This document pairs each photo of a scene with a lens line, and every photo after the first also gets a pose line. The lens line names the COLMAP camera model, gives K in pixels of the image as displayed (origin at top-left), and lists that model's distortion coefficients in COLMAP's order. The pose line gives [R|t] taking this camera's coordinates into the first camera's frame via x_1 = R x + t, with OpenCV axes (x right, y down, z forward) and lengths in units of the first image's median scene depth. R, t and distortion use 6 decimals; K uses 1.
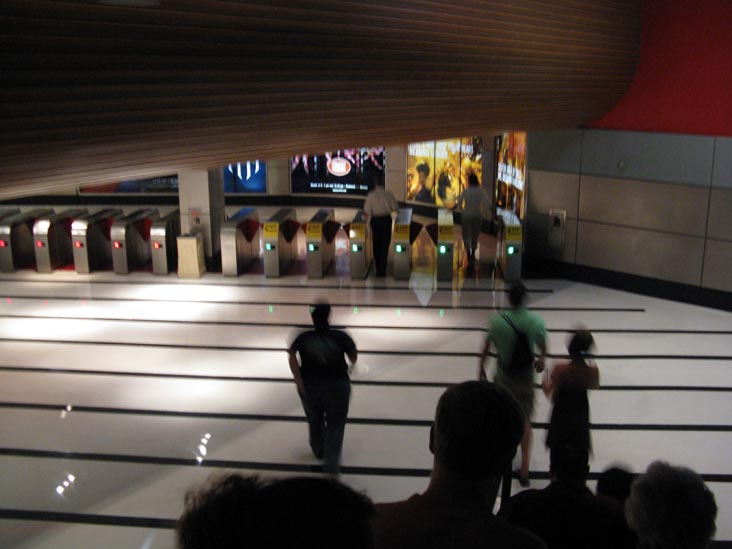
lens RADIAL K [[743.6, 0, 366.0], [0, 743.6, 274.5], [0, 0, 1]] dist [-0.203658, 0.222334]
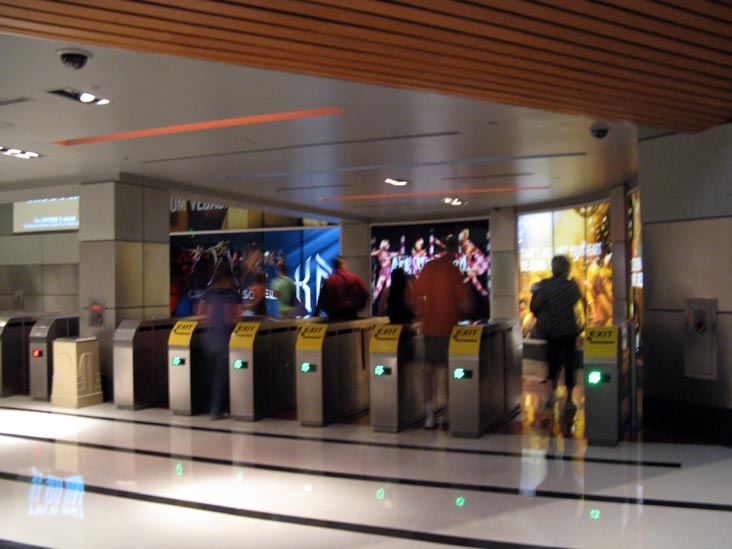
lens RADIAL K [[743.6, 0, 366.0], [0, 743.6, 274.5], [0, 0, 1]] dist [-0.203658, 0.222334]
pose [[0.947977, -0.008974, -0.318212, 0.146832], [-0.074698, 0.965423, -0.249756, 0.022593], [0.309450, 0.260533, 0.914529, 0.355245]]
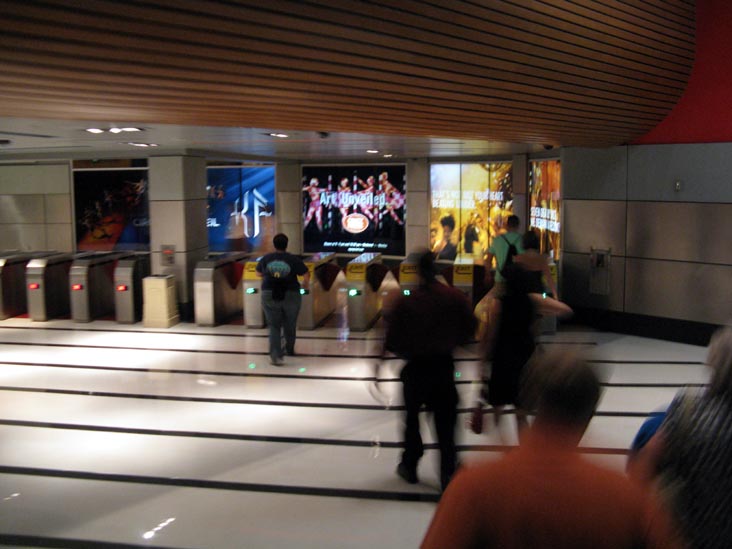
lens RADIAL K [[743.6, 0, 366.0], [0, 743.6, 274.5], [0, 0, 1]] dist [-0.203658, 0.222334]
pose [[0.997986, 0.005744, -0.063173, 0.037540], [-0.013931, 0.991426, -0.129927, 0.037302], [0.061885, 0.130545, 0.989509, 0.130928]]
